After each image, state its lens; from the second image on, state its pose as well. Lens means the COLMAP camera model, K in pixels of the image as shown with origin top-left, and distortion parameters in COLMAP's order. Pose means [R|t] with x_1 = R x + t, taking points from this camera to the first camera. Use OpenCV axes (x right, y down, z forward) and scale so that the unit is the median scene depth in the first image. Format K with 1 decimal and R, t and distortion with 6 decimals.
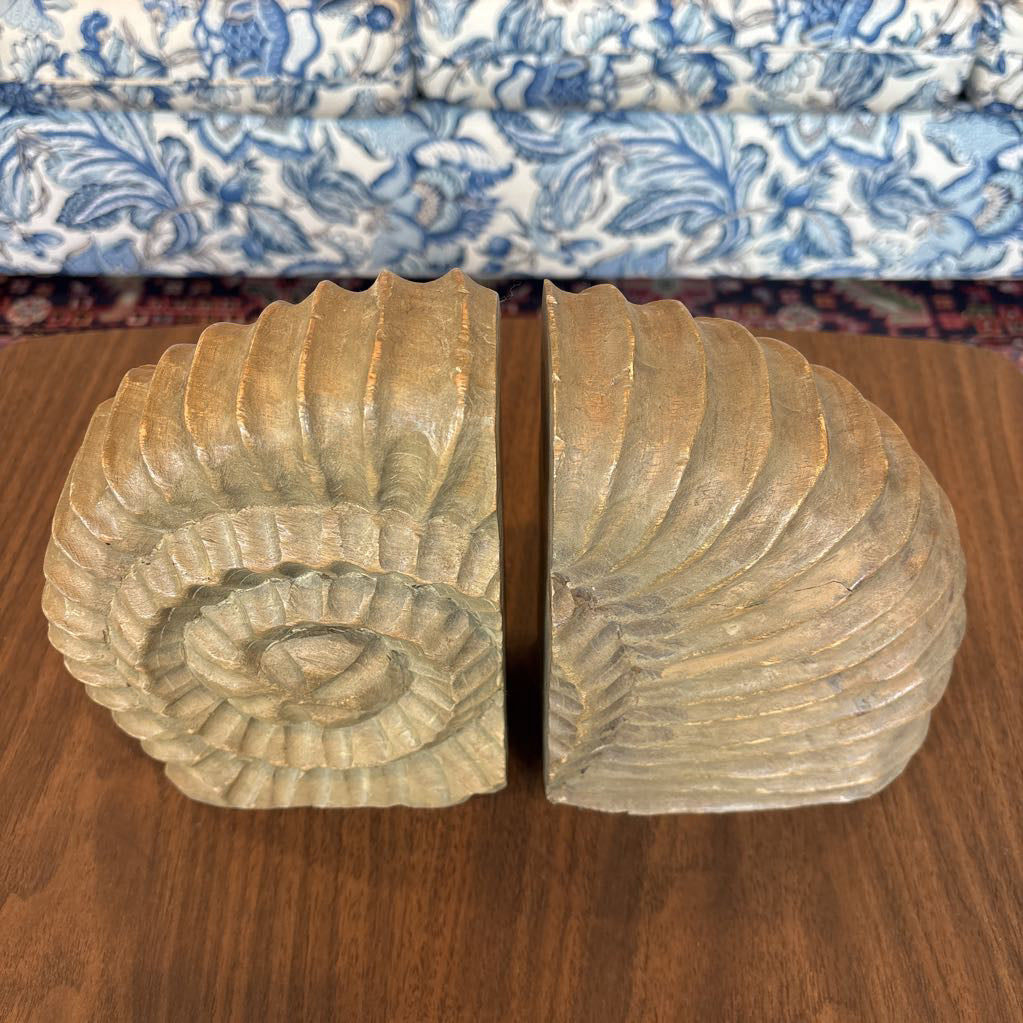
lens RADIAL K [[1078.6, 0, 509.0], [0, 1078.6, 526.1], [0, 0, 1]] dist [0.004528, 0.000000]
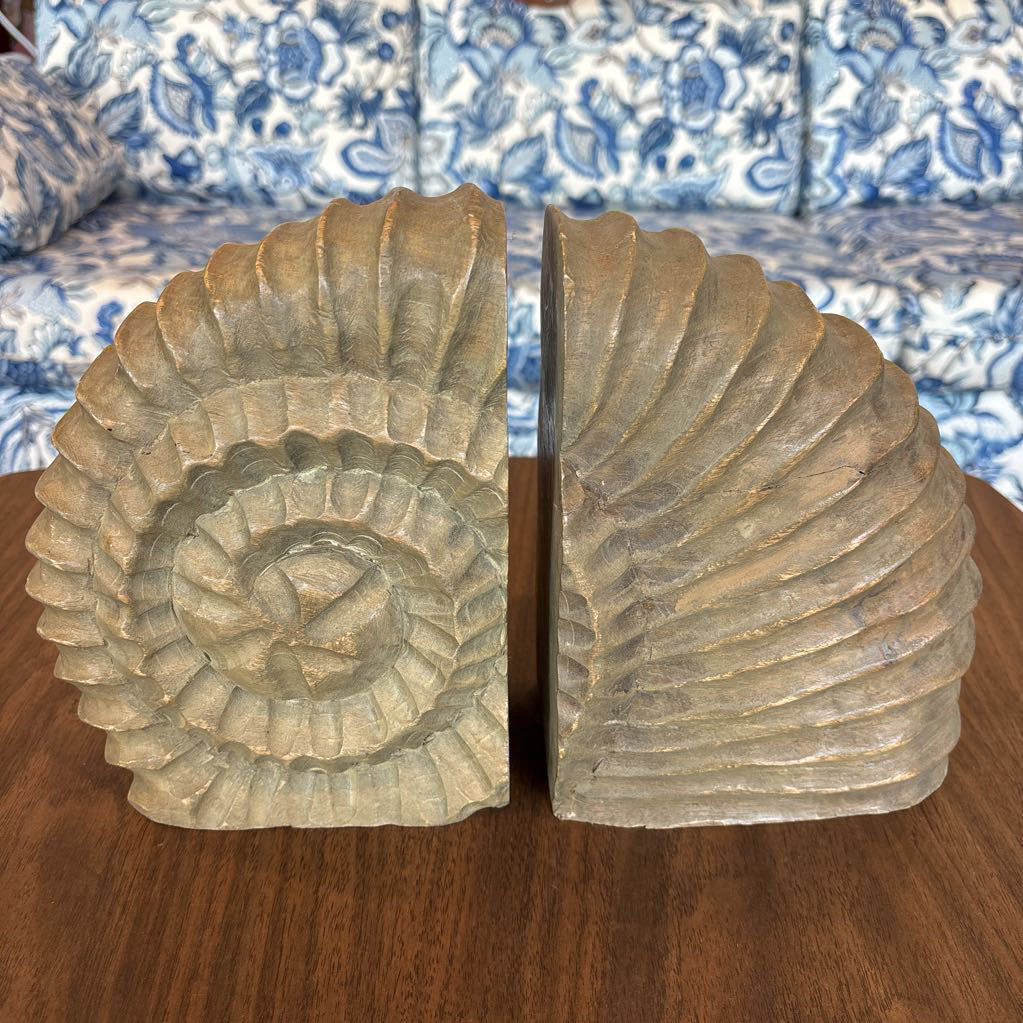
lens RADIAL K [[1078.6, 0, 507.6], [0, 1078.6, 522.3], [0, 0, 1]] dist [0.004528, 0.000000]
pose [[0.999536, -0.004489, 0.030141, -0.031532], [0.014673, 0.937771, -0.346945, 0.355659], [-0.026708, 0.347226, 0.937401, 0.078700]]
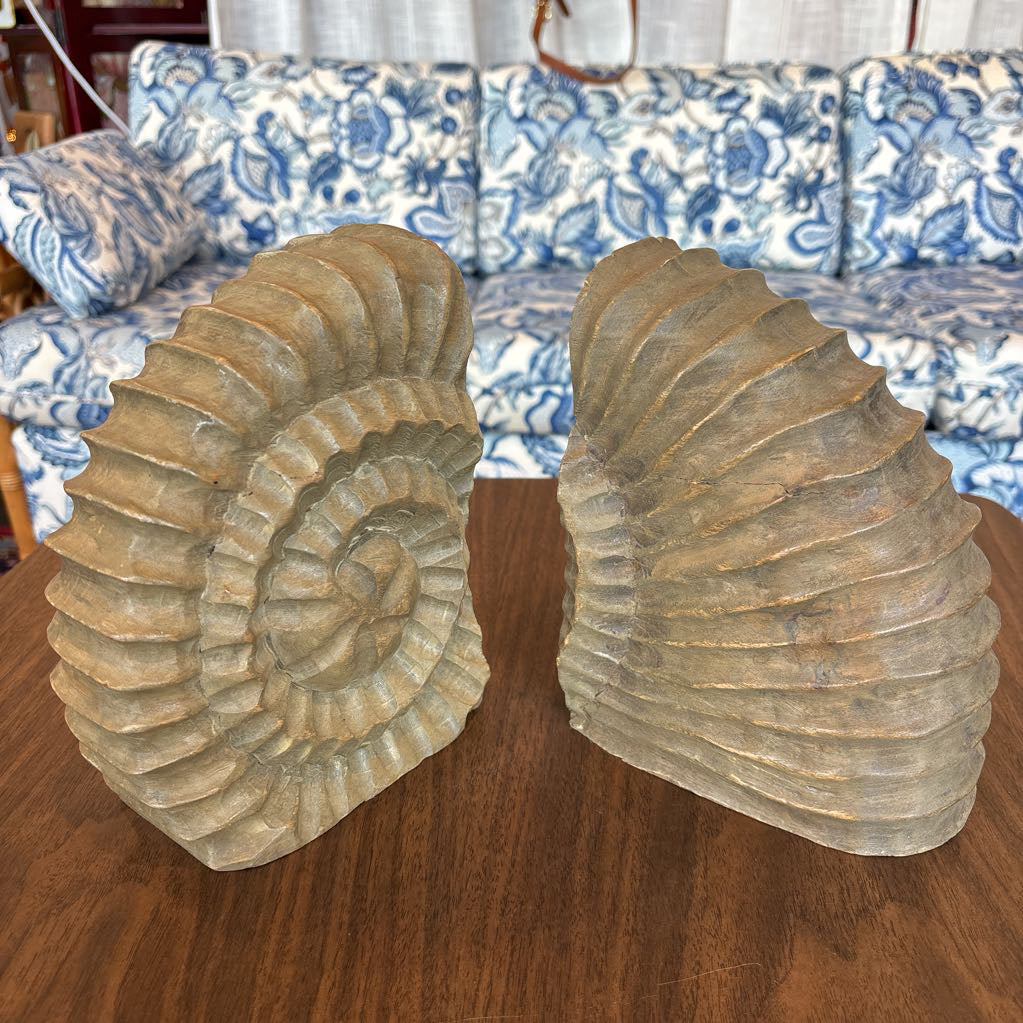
lens RADIAL K [[1078.6, 0, 503.9], [0, 1078.6, 522.1], [0, 0, 1]] dist [0.004528, 0.000000]
pose [[0.999803, 0.008100, -0.018129, -0.044467], [-0.014706, 0.915536, -0.401966, 0.493015], [0.013342, 0.402154, 0.915475, -0.059060]]
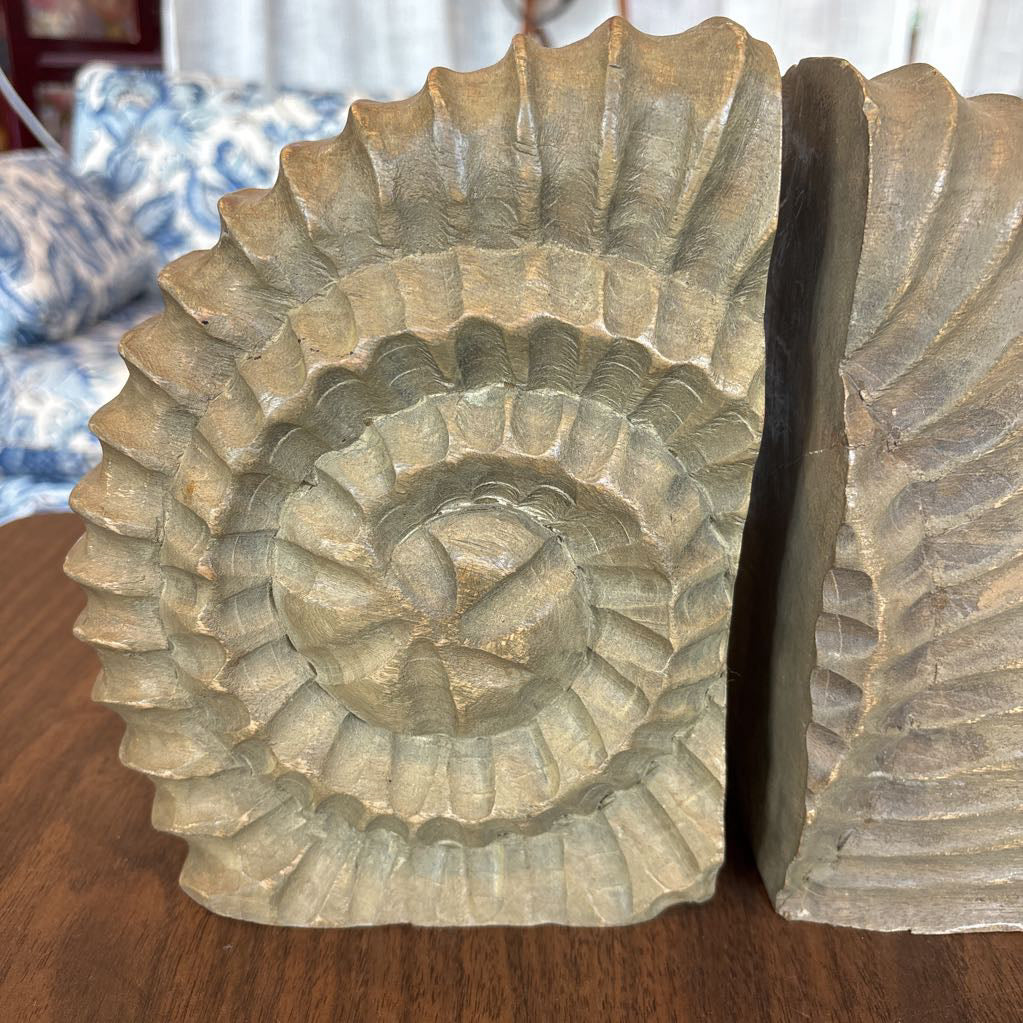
lens RADIAL K [[1078.6, 0, 506.8], [0, 1078.6, 521.8], [0, 0, 1]] dist [0.004528, 0.000000]
pose [[0.999458, 0.013231, 0.030155, -0.157366], [0.002504, 0.882550, -0.470211, 0.369471], [-0.032835, 0.470032, 0.882039, 0.352223]]
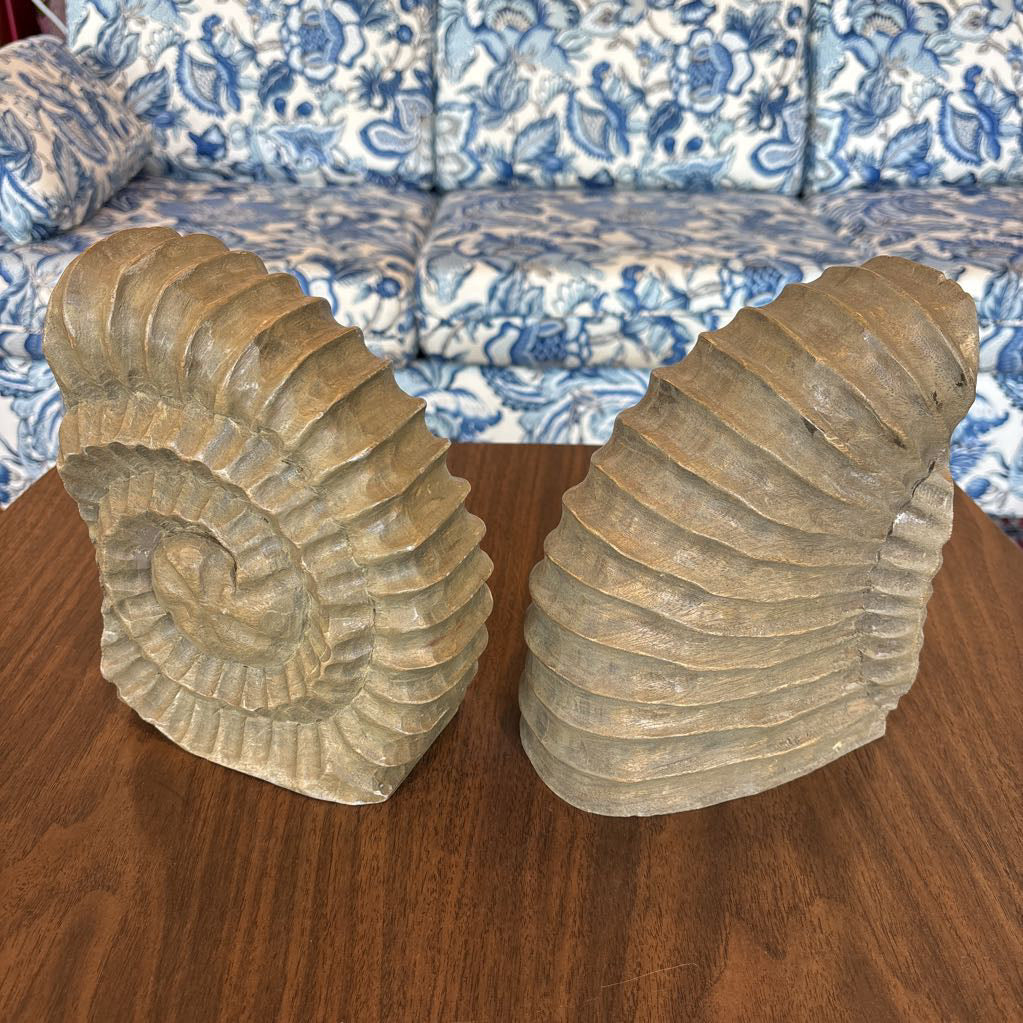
lens RADIAL K [[1078.6, 0, 509.7], [0, 1078.6, 524.5], [0, 0, 1]] dist [0.004528, 0.000000]
pose [[0.999733, 0.004830, 0.022613, -0.035303], [0.002417, 0.950756, -0.309932, 0.393037], [-0.022996, 0.309904, 0.950490, -0.118273]]
